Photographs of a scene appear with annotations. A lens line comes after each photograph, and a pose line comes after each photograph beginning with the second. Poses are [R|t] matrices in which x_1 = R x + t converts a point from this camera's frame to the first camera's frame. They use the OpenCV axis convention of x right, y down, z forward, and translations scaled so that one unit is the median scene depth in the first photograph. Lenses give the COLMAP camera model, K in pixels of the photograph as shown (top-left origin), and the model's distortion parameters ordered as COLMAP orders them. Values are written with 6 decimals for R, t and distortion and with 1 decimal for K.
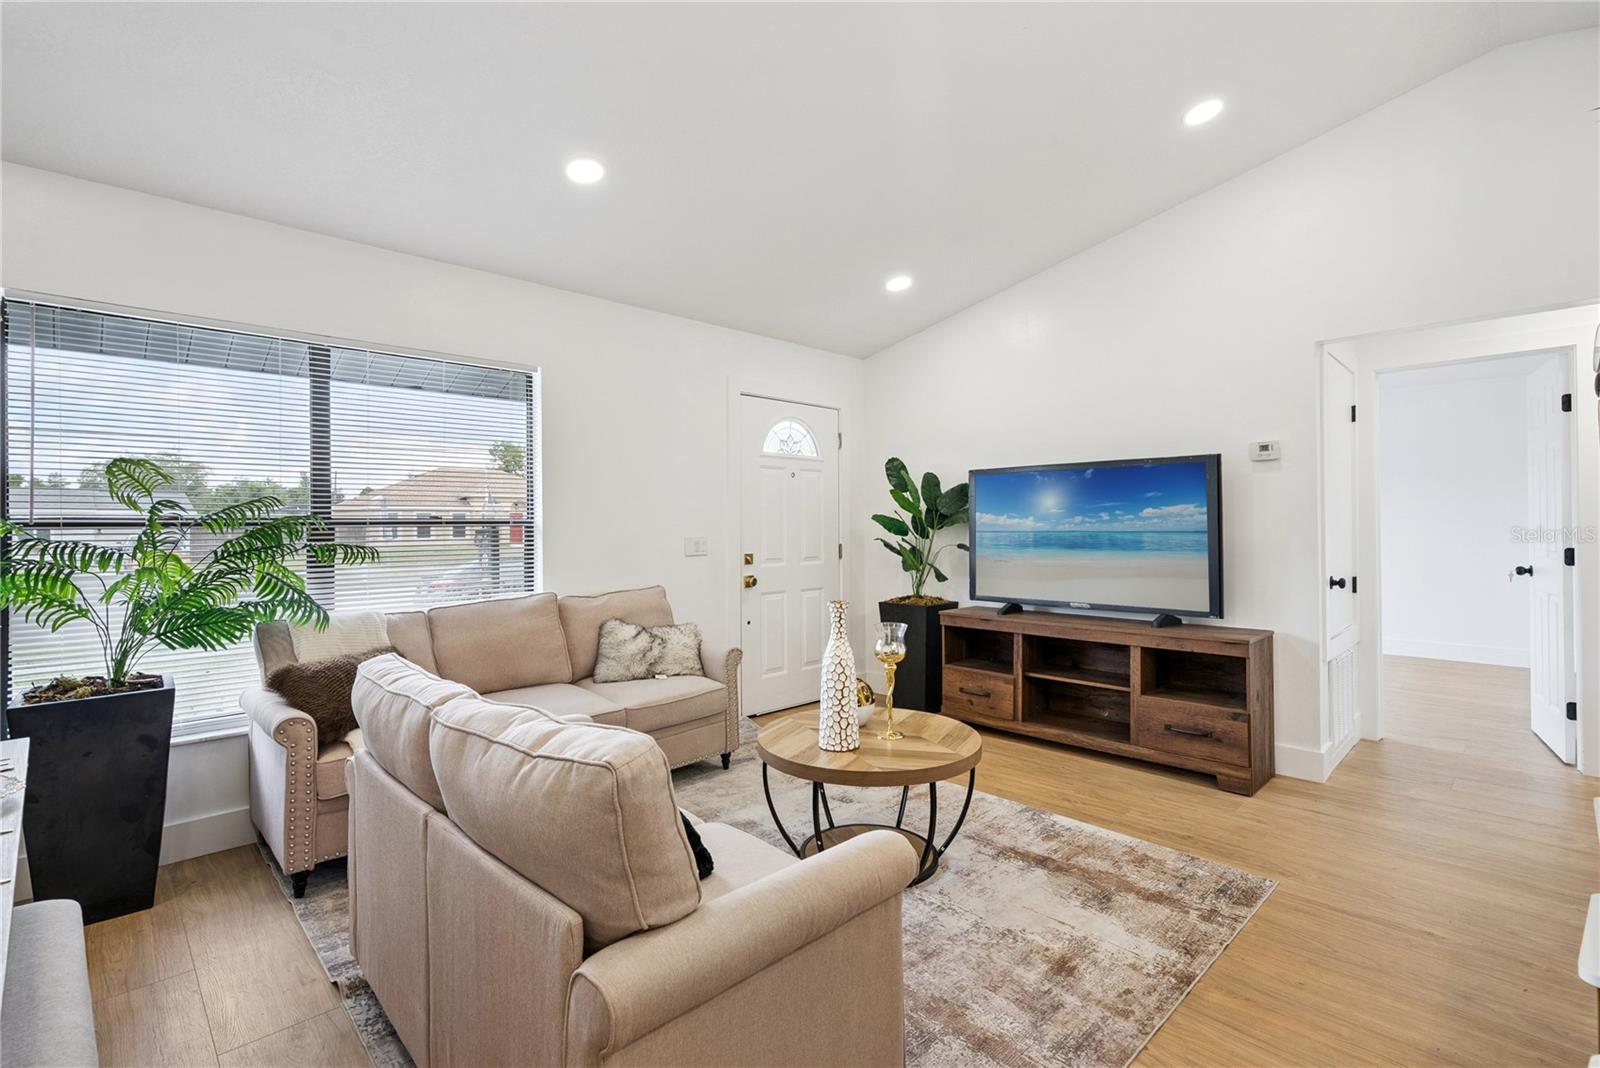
lens RADIAL K [[737.9, 0, 804.9], [0, 737.9, 520.6], [0, 0, 1]] dist [-0.011015, 0.003177]
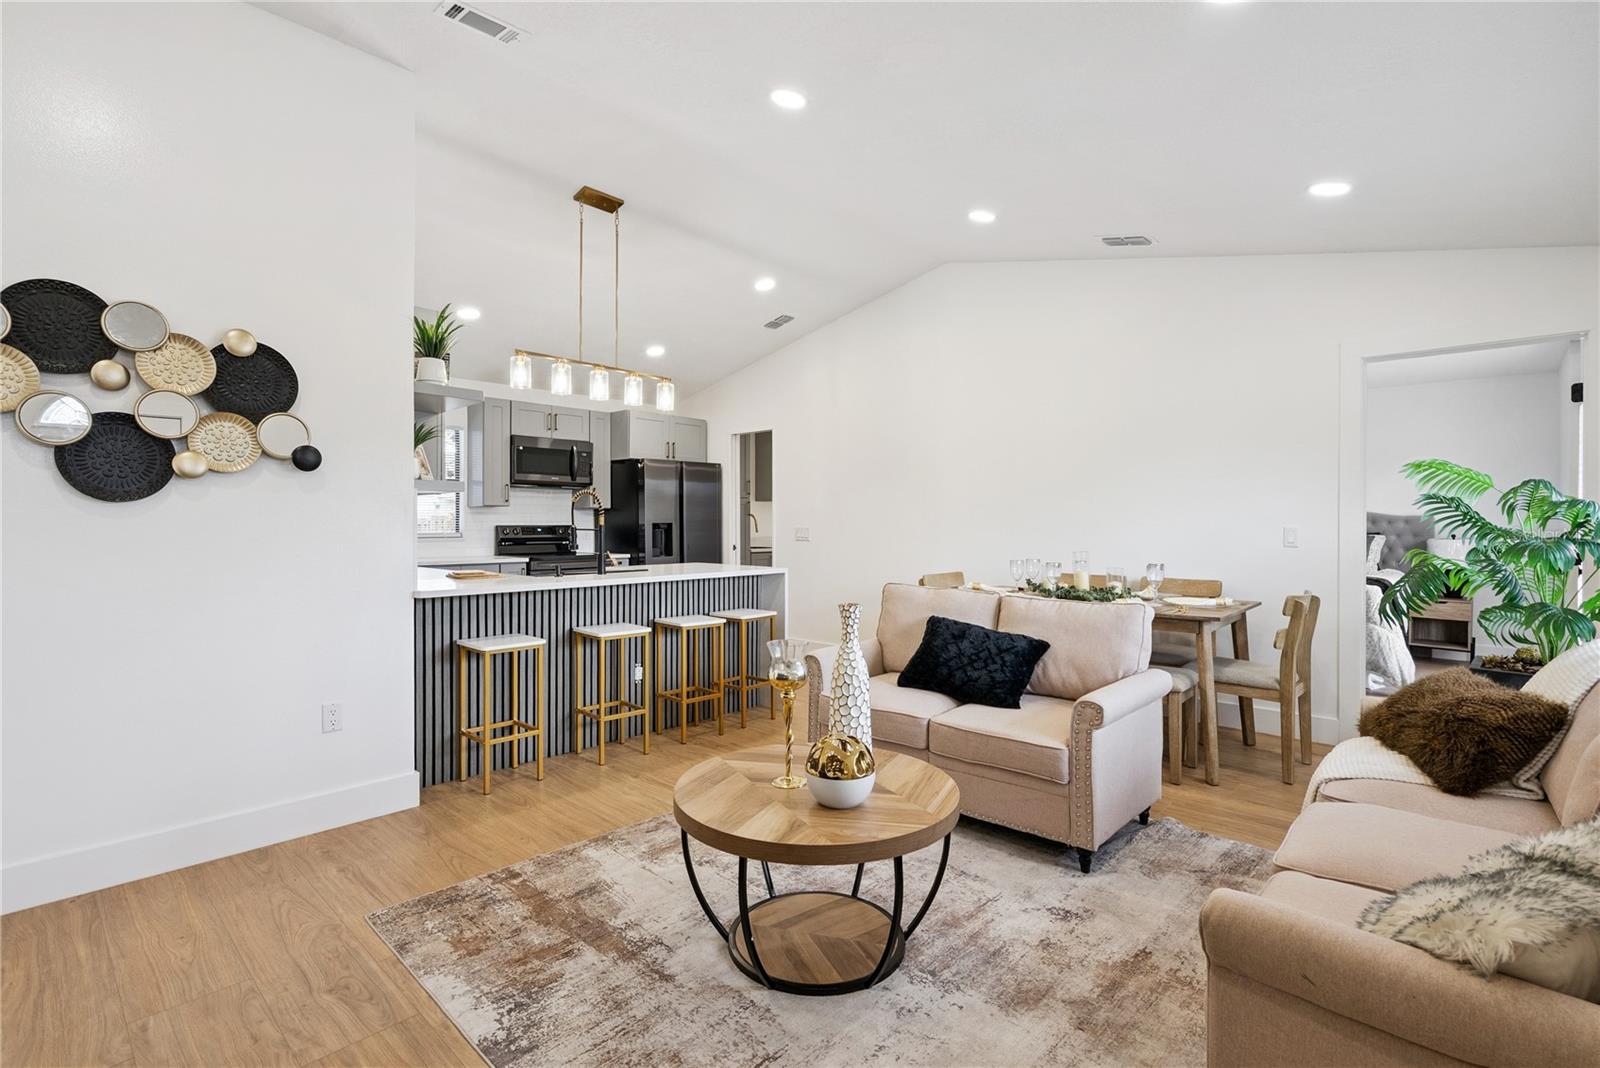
lens RADIAL K [[737.9, 0, 812.5], [0, 737.9, 526.8], [0, 0, 1]] dist [-0.011015, 0.003177]
pose [[-0.998295, 0.004825, -0.058171, 0.095757], [0.004704, 0.999986, 0.002219, 0.009538], [0.058181, 0.001942, -0.998304, 1.275046]]
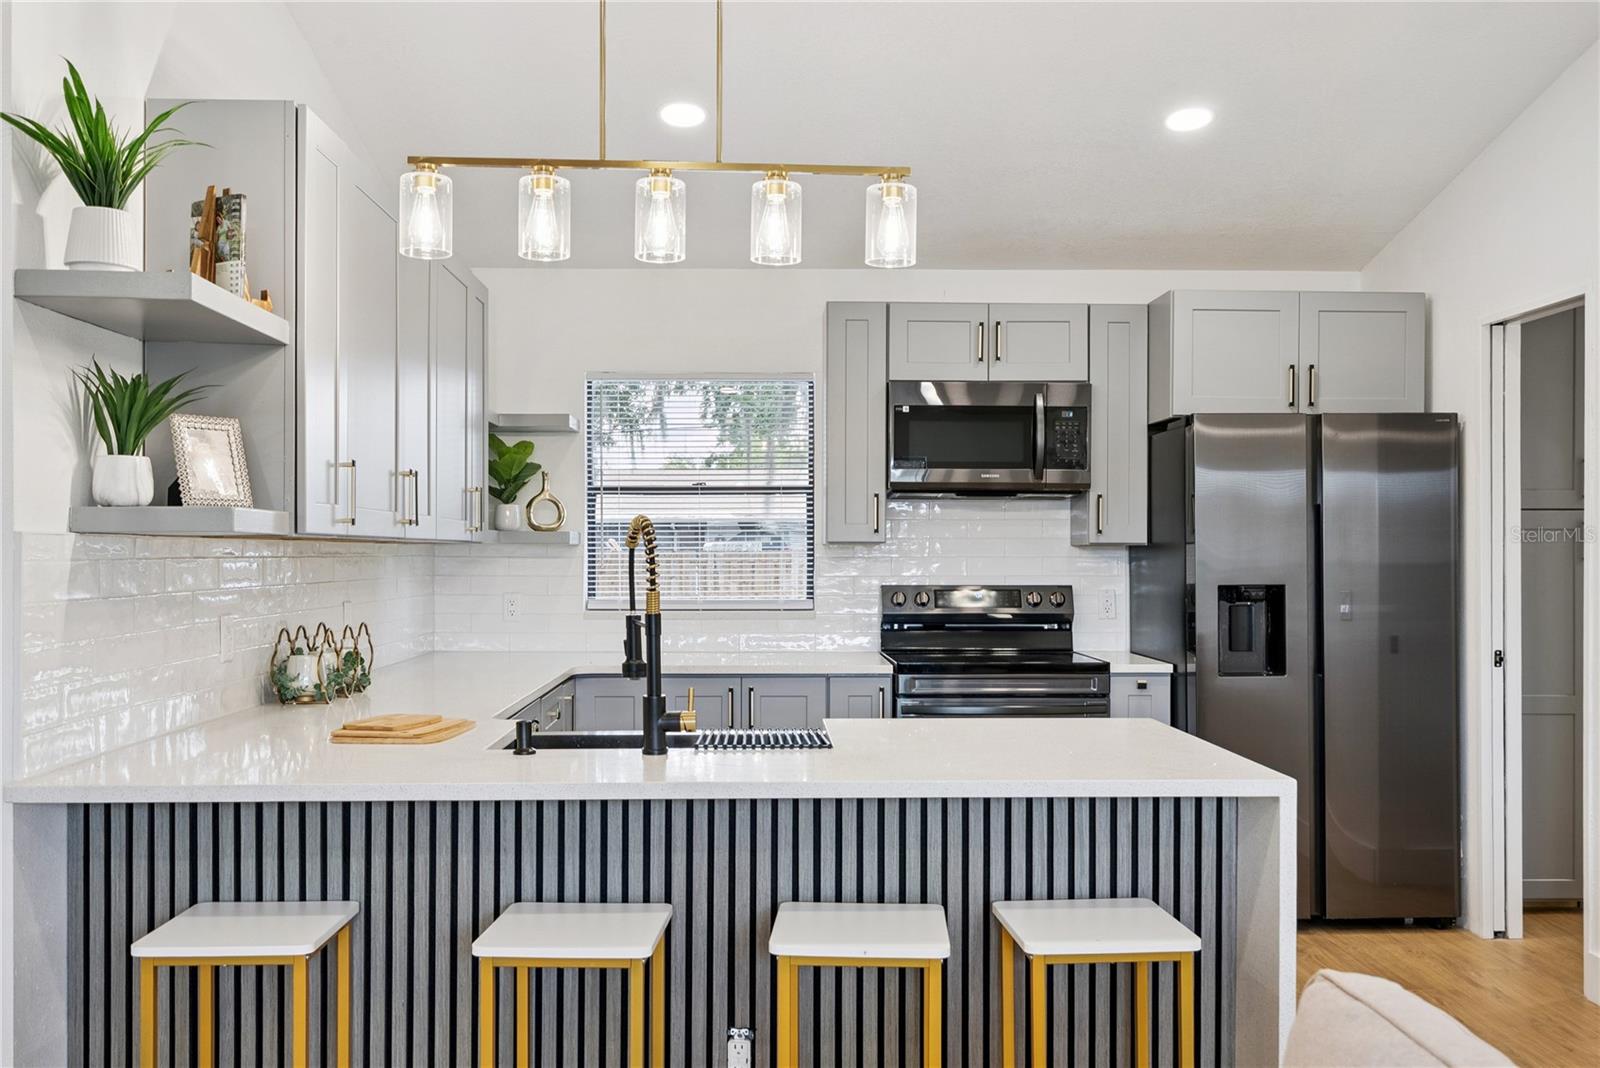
lens RADIAL K [[1422.2, 0, 805.0], [0, 1422.2, 566.3], [0, 0, 1]] dist [0.002145, 0.011295]
pose [[-0.740660, -0.003060, 0.671873, -0.212642], [0.000018, 0.999990, 0.004574, -0.020932], [-0.671880, 0.003400, -0.740652, 0.664012]]
